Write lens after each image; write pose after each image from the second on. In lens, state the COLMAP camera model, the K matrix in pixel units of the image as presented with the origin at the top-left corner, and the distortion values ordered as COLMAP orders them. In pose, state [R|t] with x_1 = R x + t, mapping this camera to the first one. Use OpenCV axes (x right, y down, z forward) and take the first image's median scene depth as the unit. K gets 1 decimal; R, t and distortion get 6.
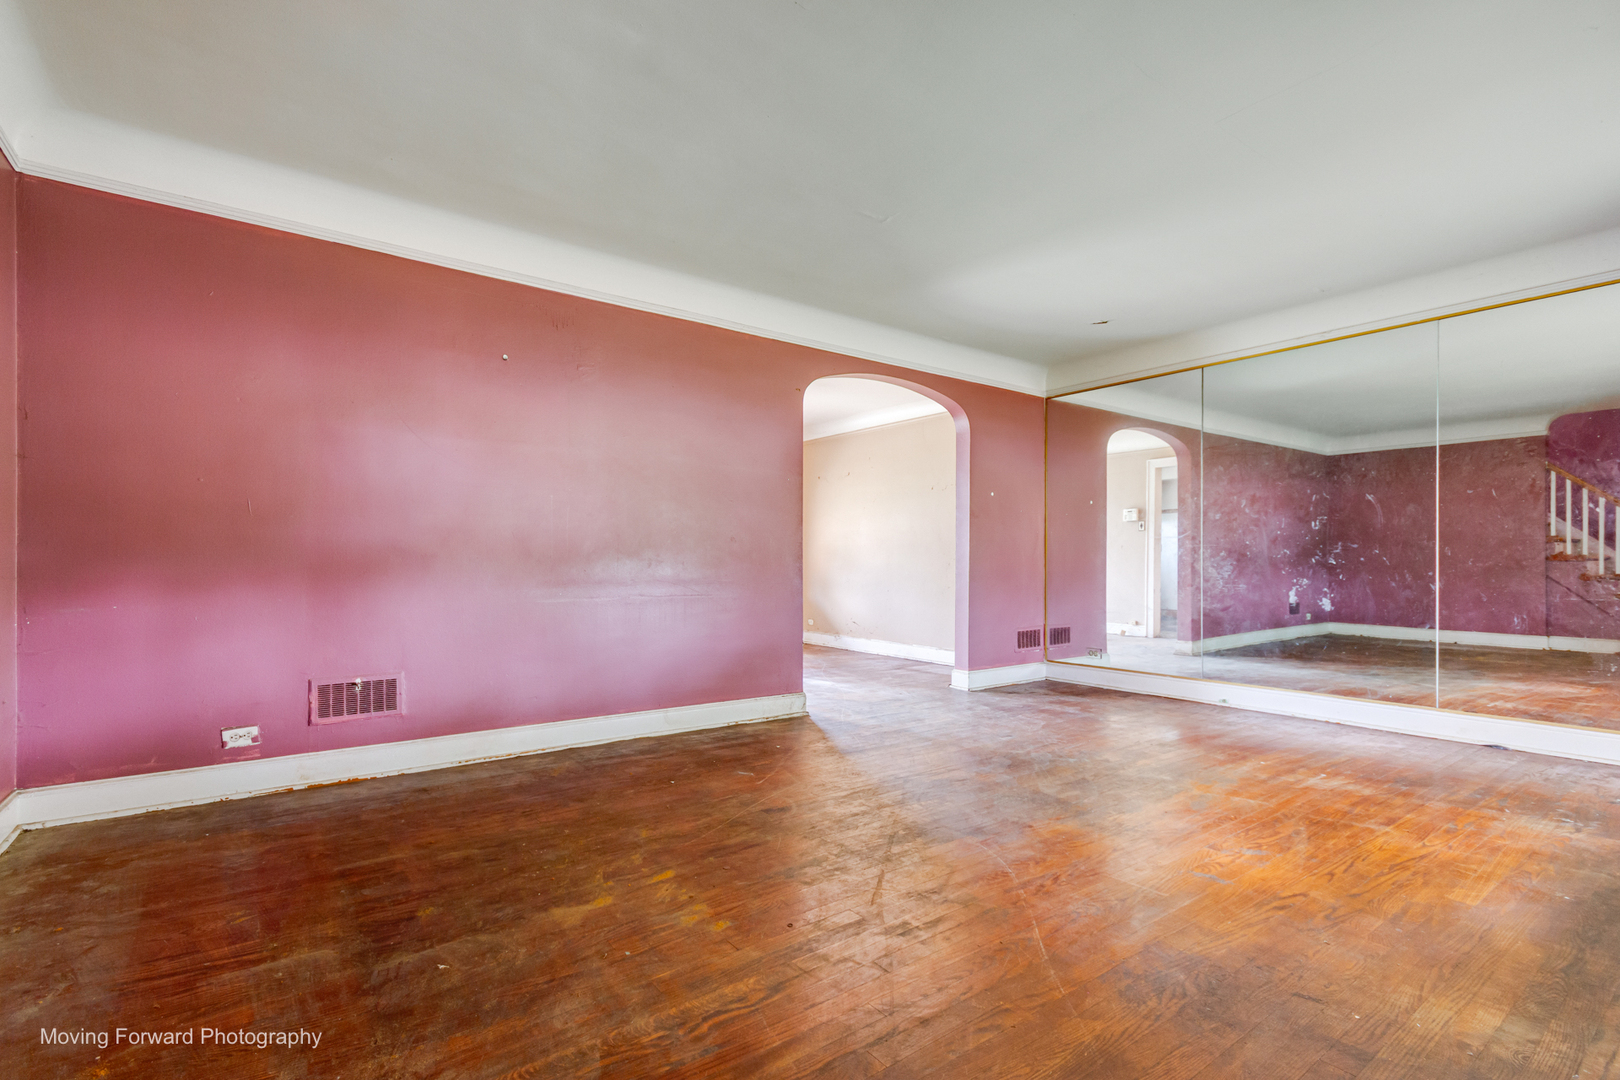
lens RADIAL K [[750.8, 0, 813.4], [0, 750.8, 553.3], [0, 0, 1]] dist [0.004763, 0.000980]
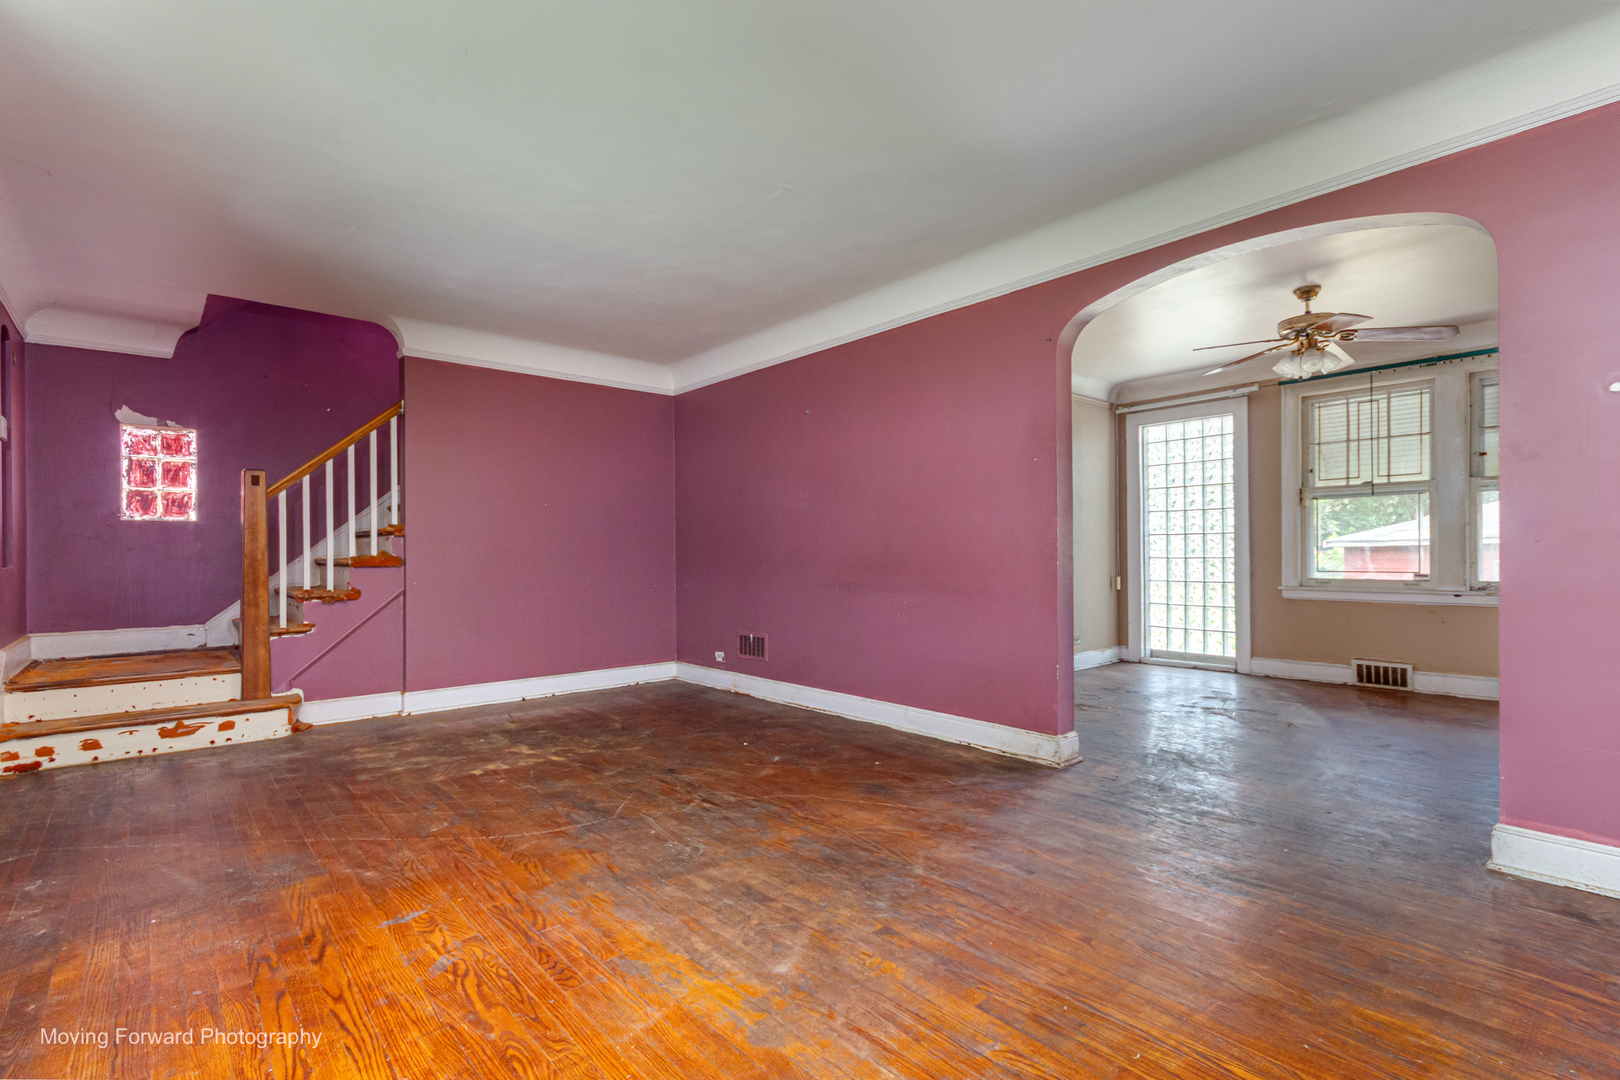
lens RADIAL K [[750.8, 0, 811.0], [0, 750.8, 551.9], [0, 0, 1]] dist [0.004763, 0.000980]
pose [[0.079023, -0.005625, -0.996857, 1.423440], [0.017661, 0.999835, -0.004242, -0.005564], [0.996716, -0.017270, 0.079109, 1.369374]]
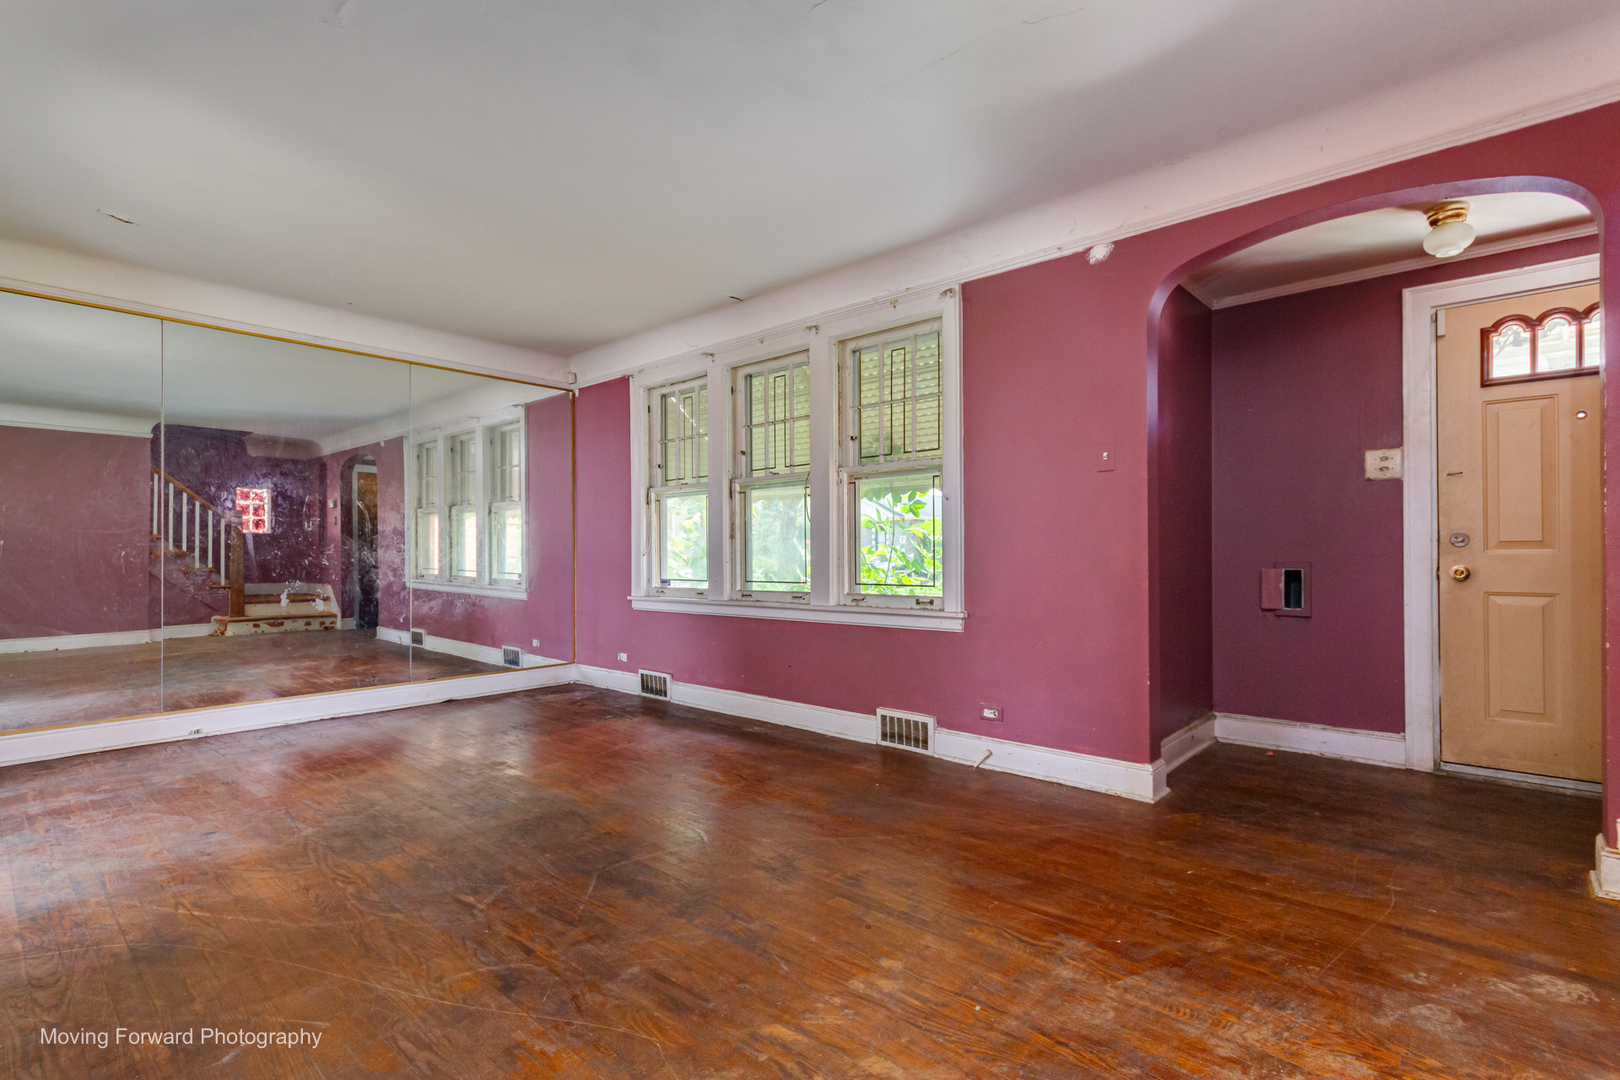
lens RADIAL K [[750.8, 0, 805.5], [0, 750.8, 545.1], [0, 0, 1]] dist [0.004763, 0.000980]
pose [[-0.194716, 0.009672, 0.980812, -0.850107], [-0.008504, 0.999897, -0.011549, -0.012872], [-0.980823, -0.010589, -0.194614, 1.066960]]
